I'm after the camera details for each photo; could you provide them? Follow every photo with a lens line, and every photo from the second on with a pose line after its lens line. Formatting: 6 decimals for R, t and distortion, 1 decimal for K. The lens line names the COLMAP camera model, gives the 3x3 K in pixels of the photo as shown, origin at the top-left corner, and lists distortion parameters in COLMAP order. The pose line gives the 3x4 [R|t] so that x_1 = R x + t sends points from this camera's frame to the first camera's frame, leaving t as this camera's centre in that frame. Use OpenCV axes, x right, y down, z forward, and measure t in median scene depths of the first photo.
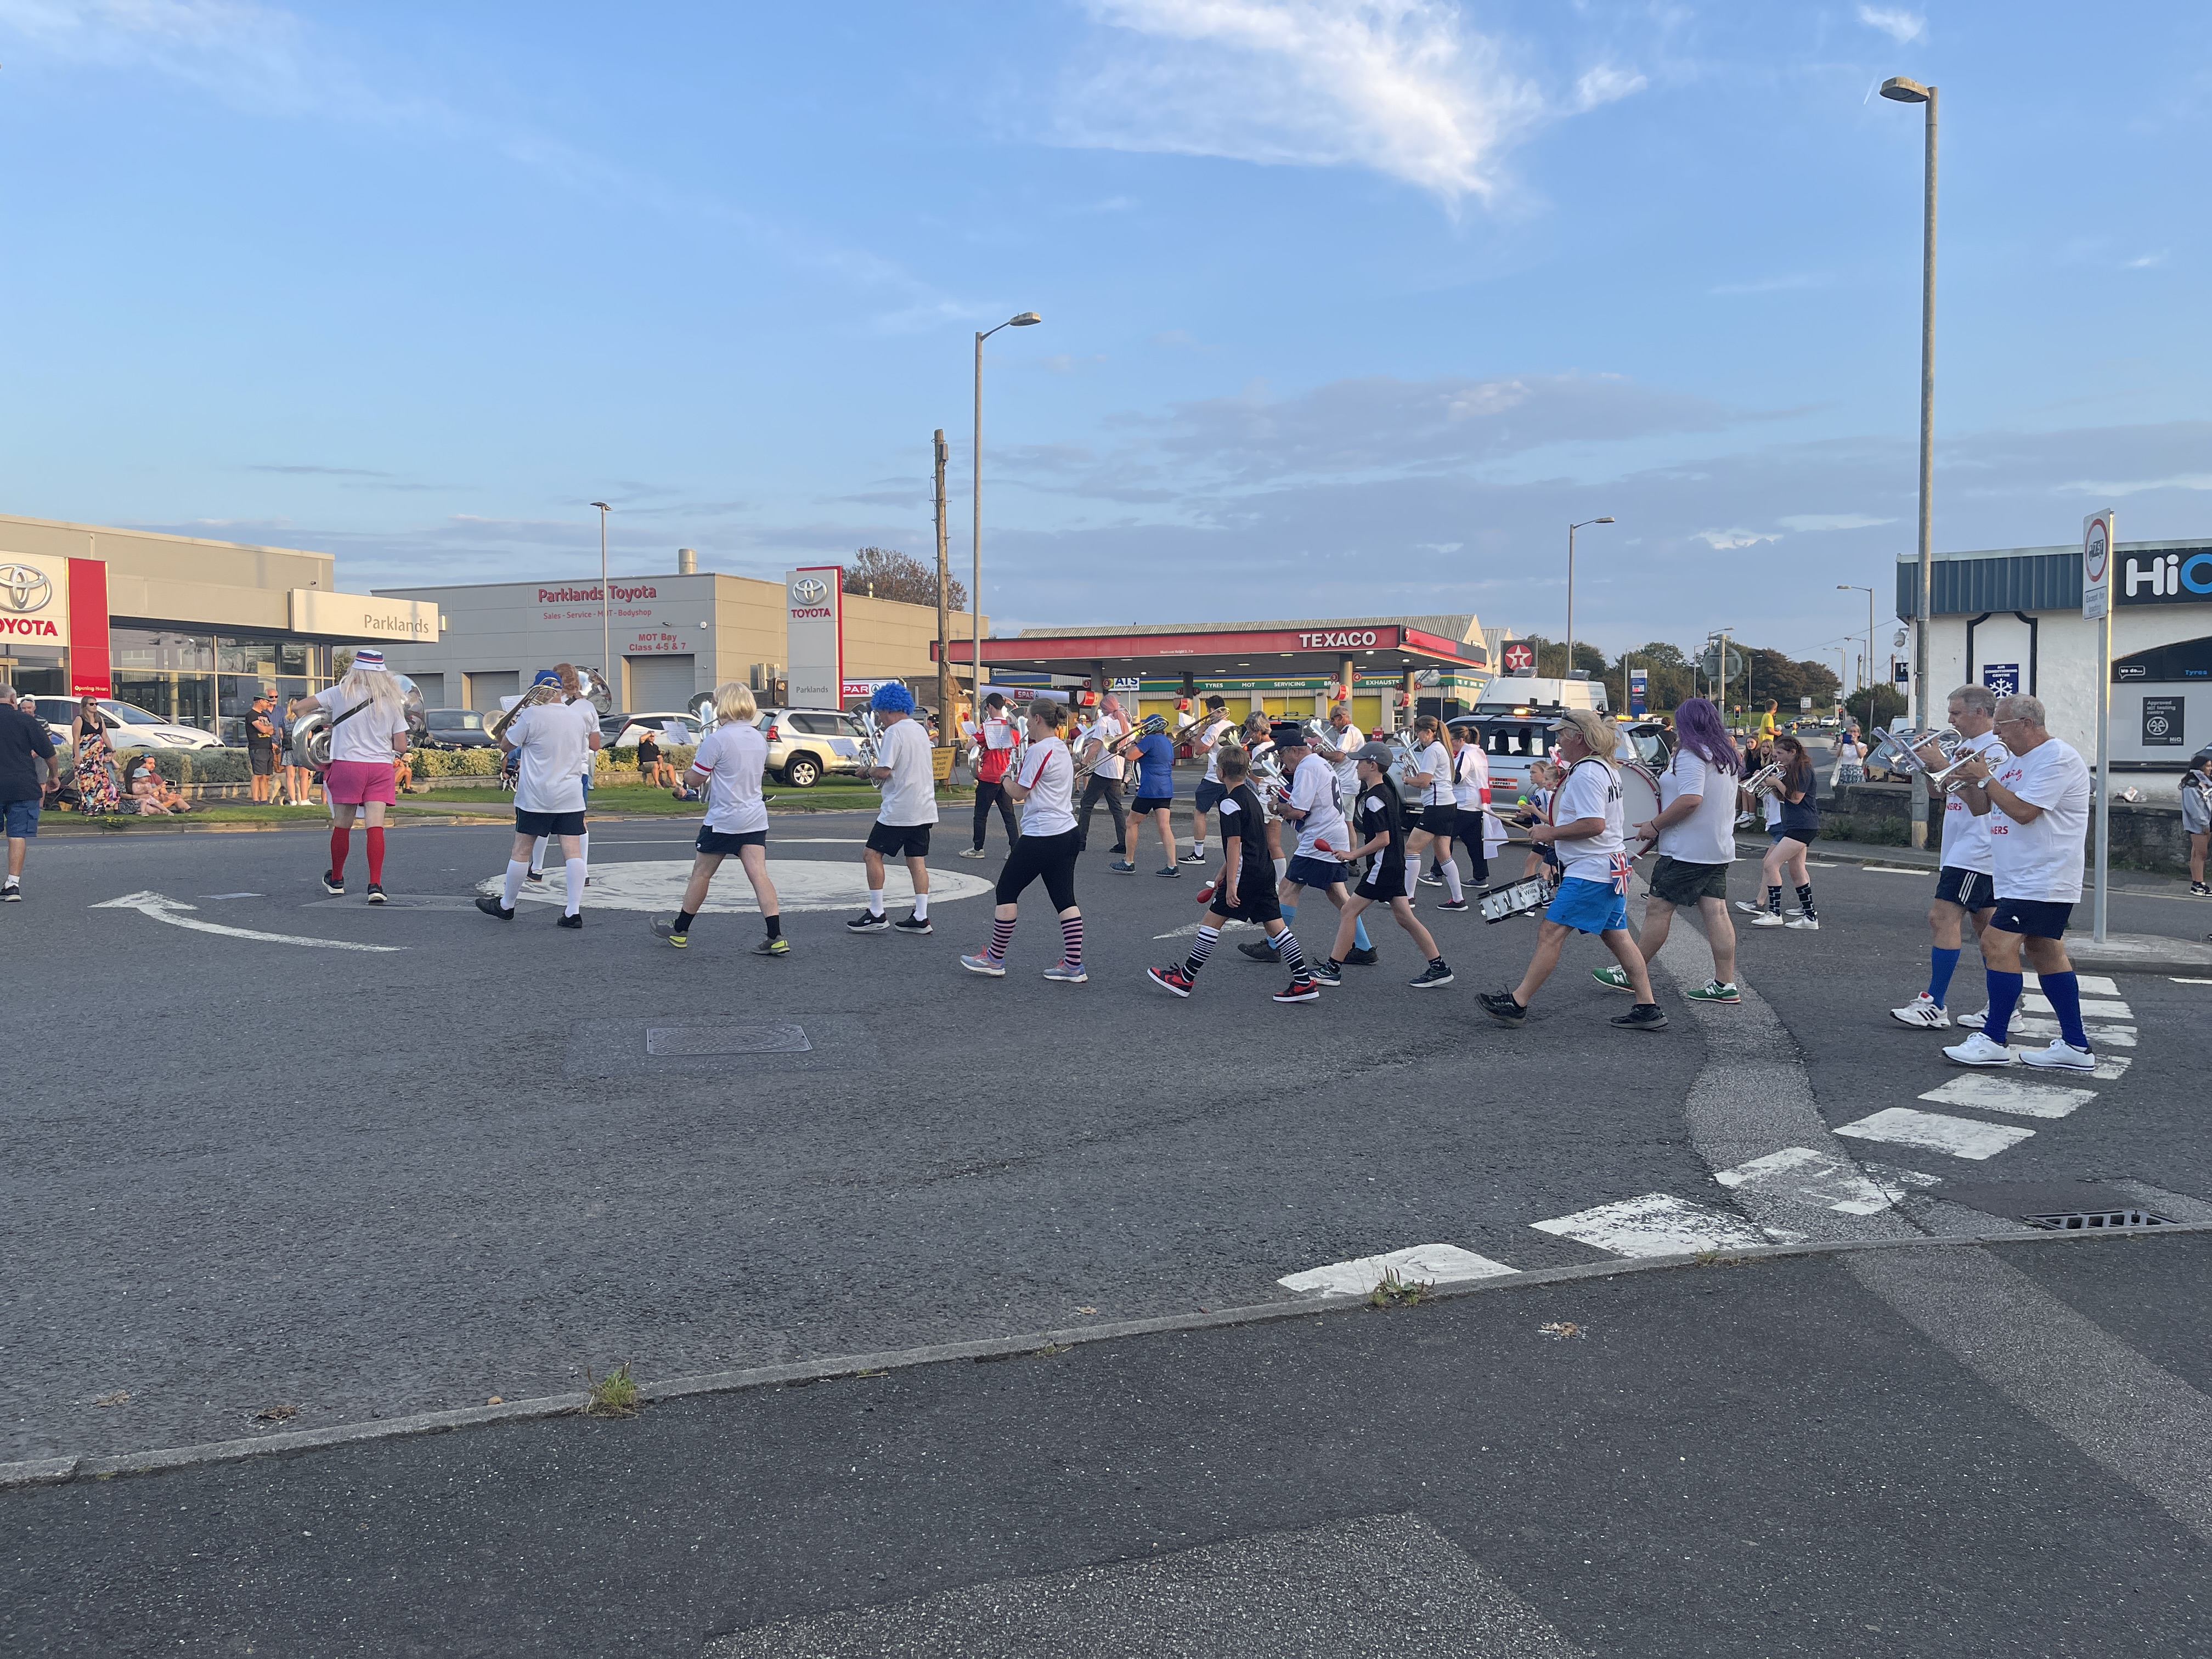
lens RADIAL K [[1663.3, 0, 1116.3], [0, 1663.3, 817.4], [0, 0, 1]] dist [0.068486, -0.085393]
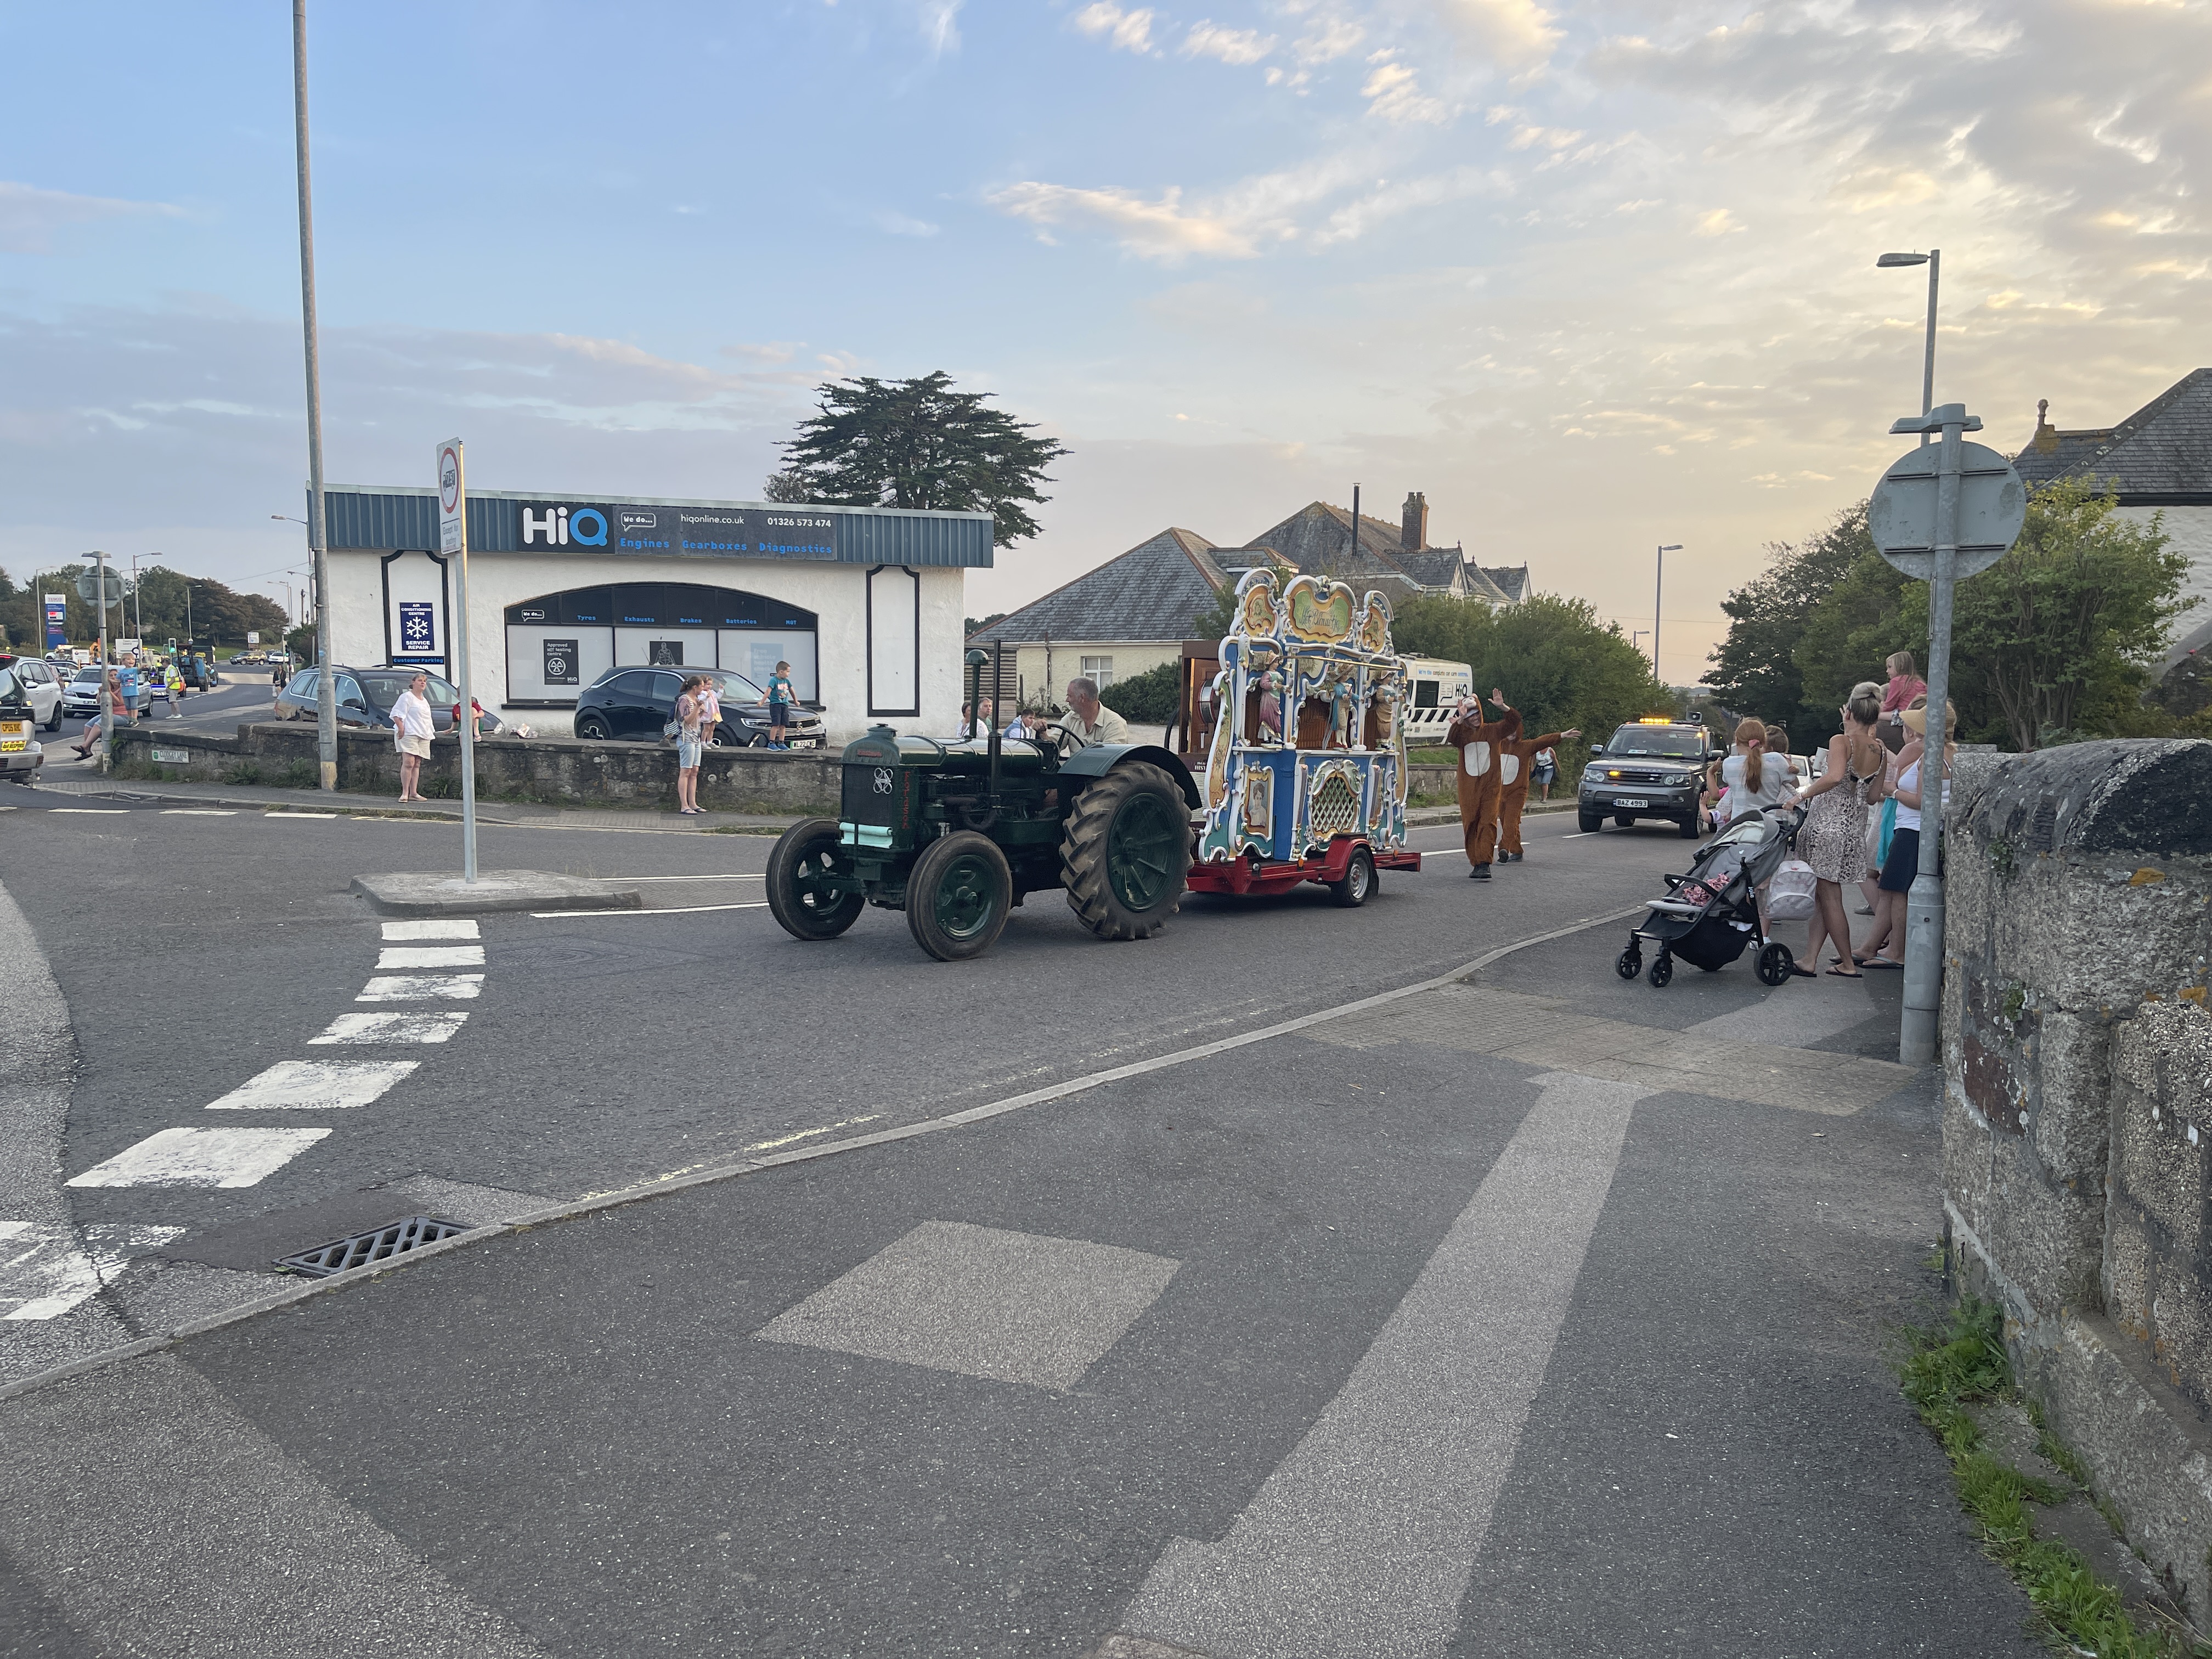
lens RADIAL K [[1654.5, 0, 1091.7], [0, 1654.5, 836.5], [0, 0, 1]] dist [0.067420, -0.090973]
pose [[0.661534, -0.061774, 0.747367, 0.053719], [0.025288, 0.997872, 0.060095, -0.001400], [-0.749489, -0.020855, 0.661688, 0.046024]]
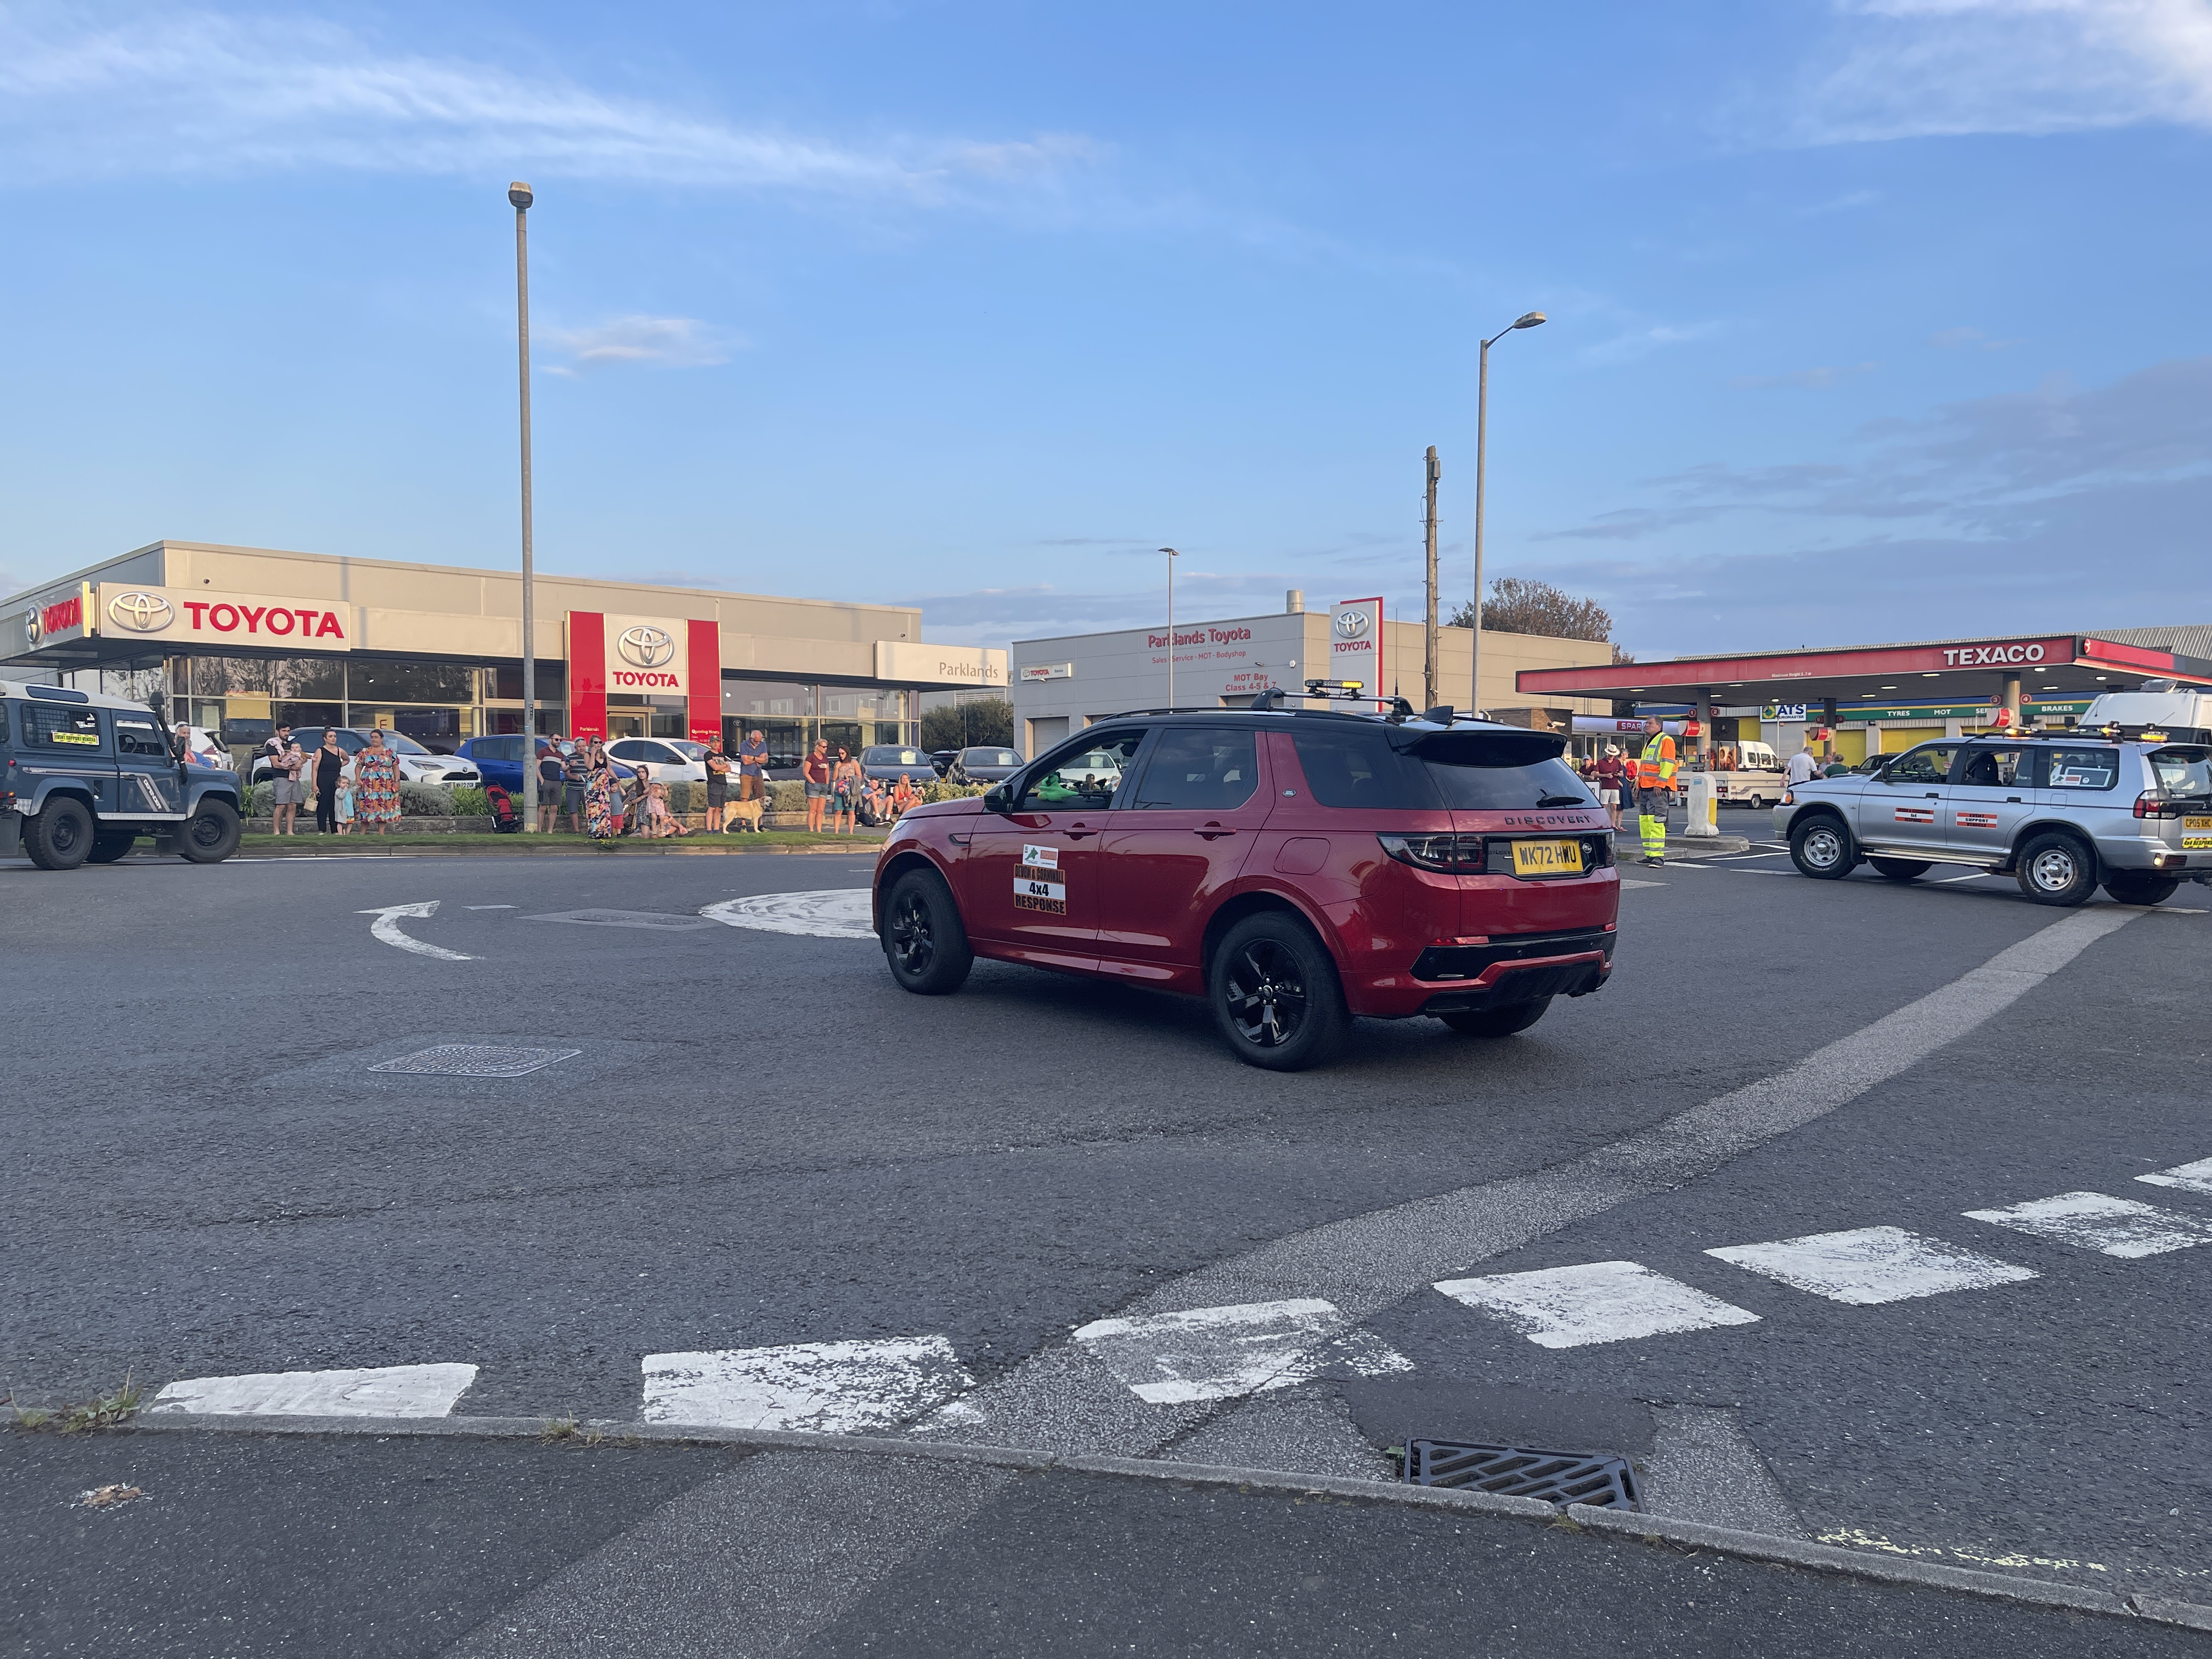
lens RADIAL K [[1674.6, 0, 1114.9], [0, 1674.6, 826.4], [0, 0, 1]] dist [0.059835, -0.062392]
pose [[0.916189, 0.009441, -0.400635, 0.179139], [-0.016902, 0.999743, -0.015093, 0.001985], [0.400389, 0.020600, 0.916113, 0.088137]]
